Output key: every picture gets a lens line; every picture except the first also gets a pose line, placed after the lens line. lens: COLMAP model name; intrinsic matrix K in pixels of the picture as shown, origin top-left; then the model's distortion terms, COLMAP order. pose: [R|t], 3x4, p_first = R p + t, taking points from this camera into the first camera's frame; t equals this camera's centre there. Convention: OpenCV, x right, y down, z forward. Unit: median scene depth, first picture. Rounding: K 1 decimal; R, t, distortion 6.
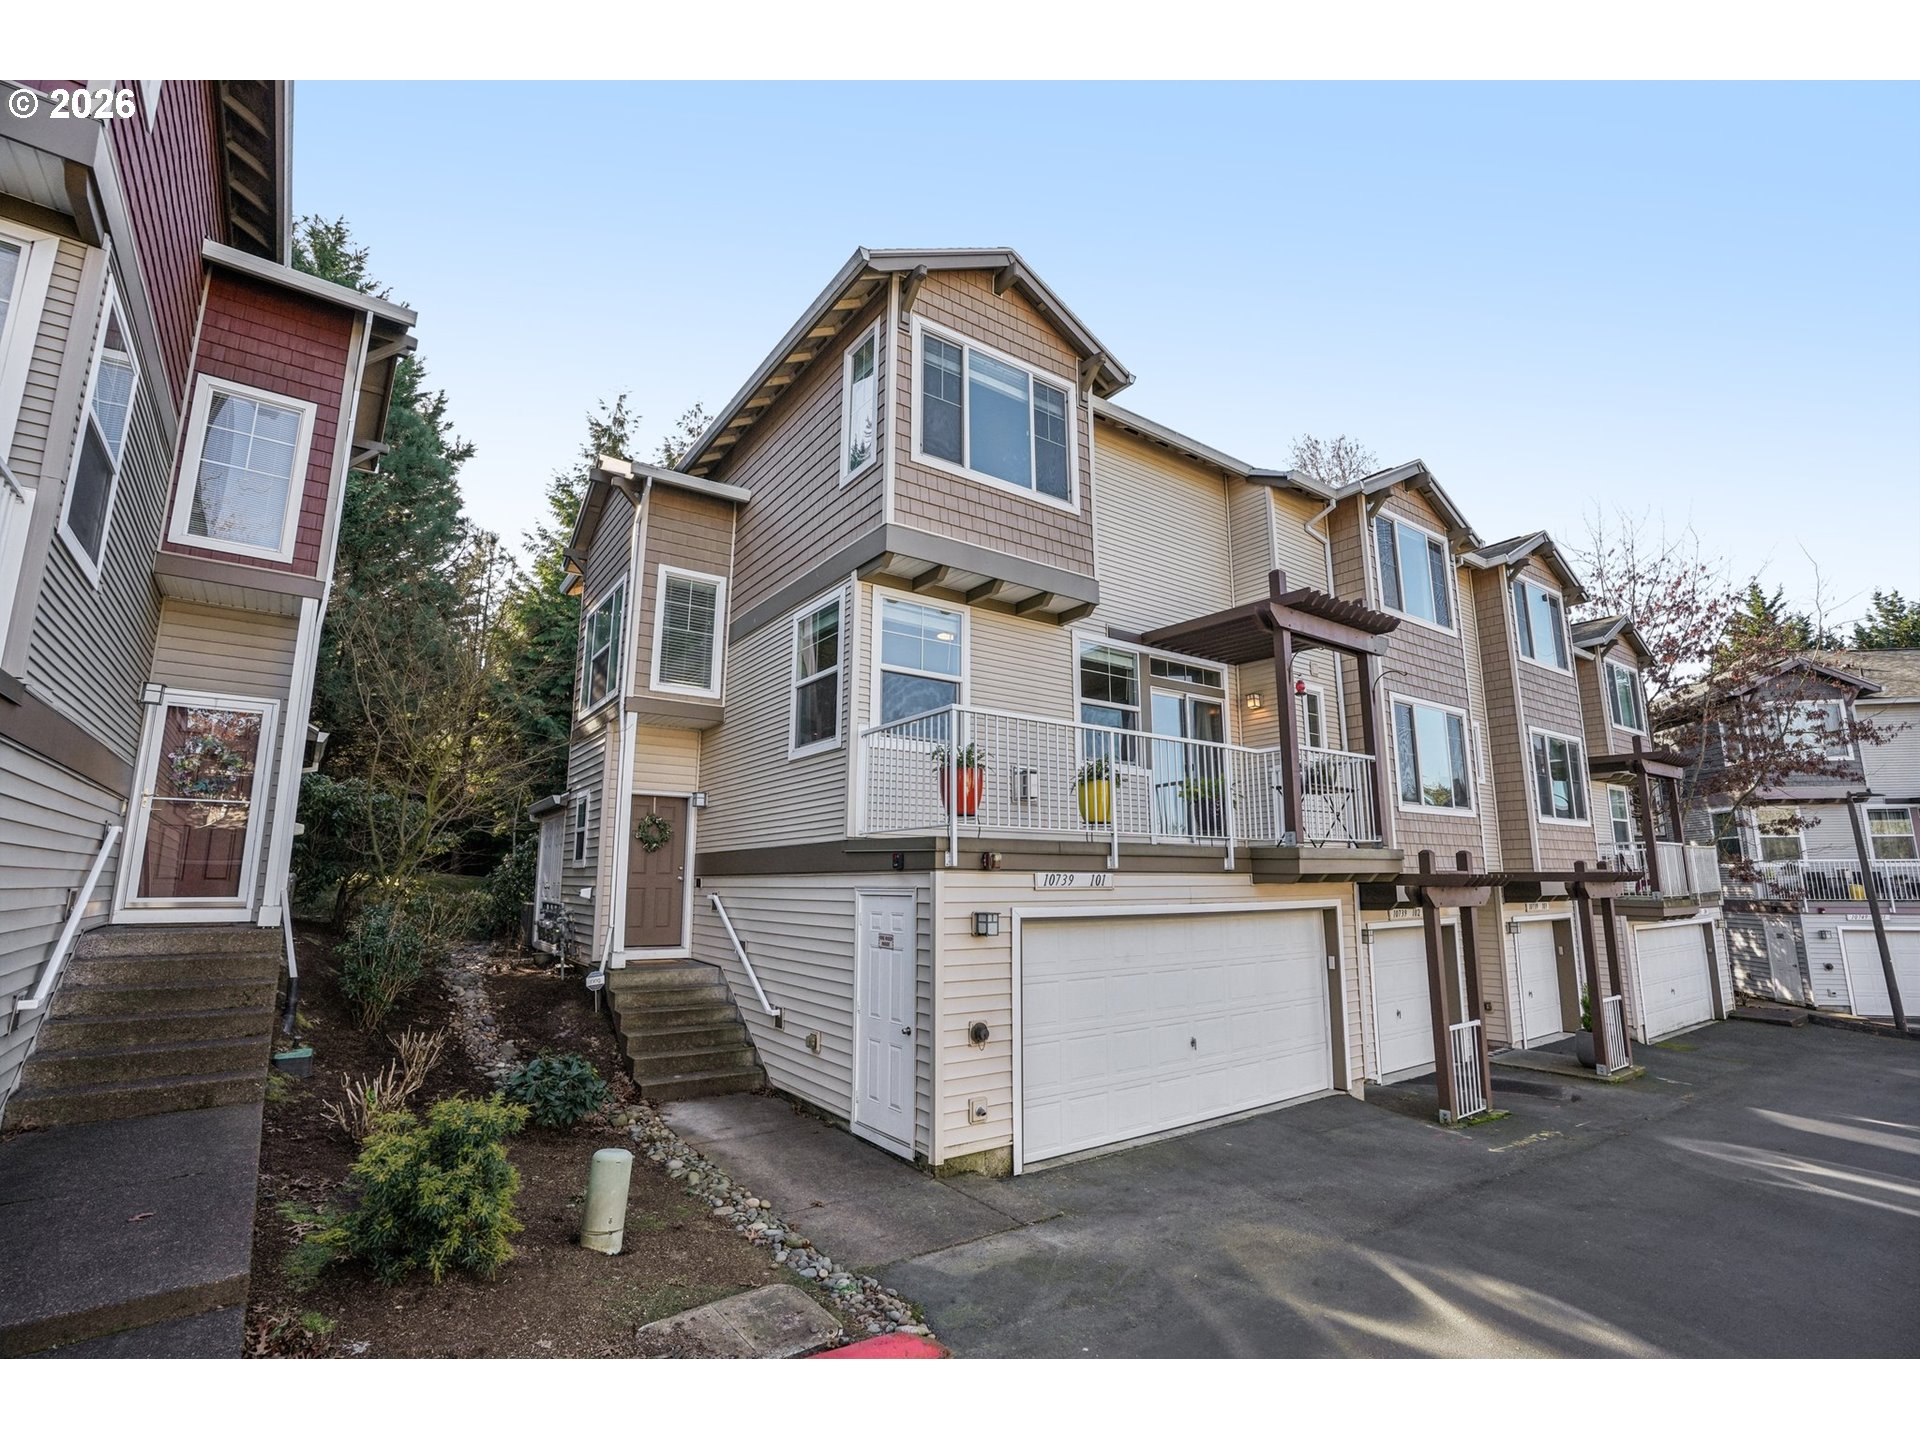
lens RADIAL K [[884.2, 0, 962.8], [0, 884.2, 722.3], [0, 0, 1]] dist [-0.031723, -0.000449]
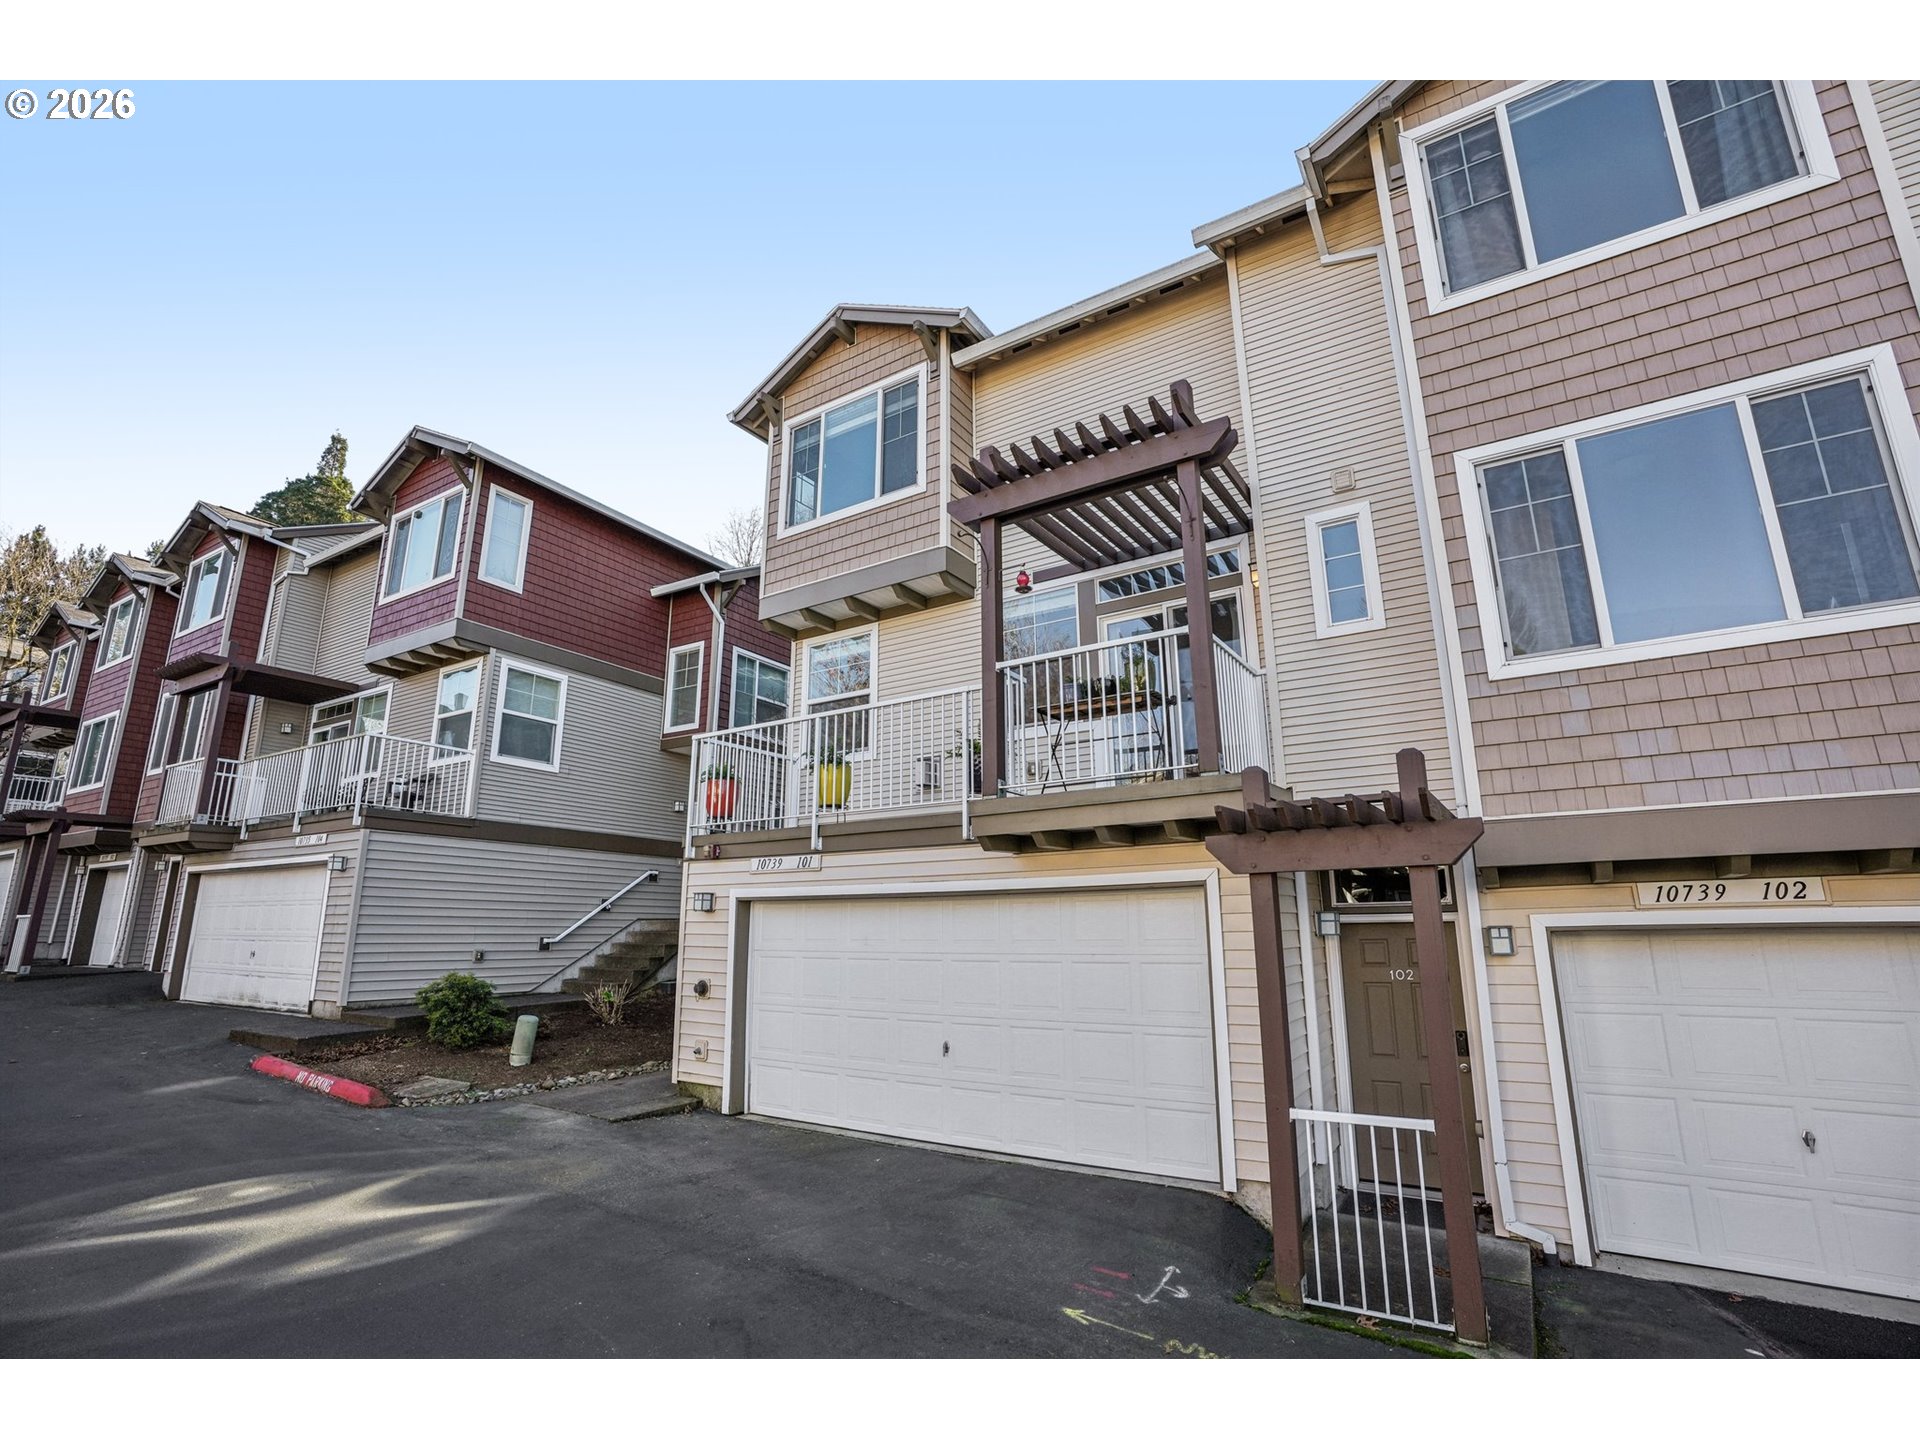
lens RADIAL K [[884.2, 0, 961.3], [0, 884.2, 720.1], [0, 0, 1]] dist [-0.031723, -0.000449]
pose [[0.345670, -0.212695, -0.913933, 1.135036], [0.172040, 0.971828, -0.161099, 0.202397], [0.922450, -0.101546, 0.372524, 0.749607]]
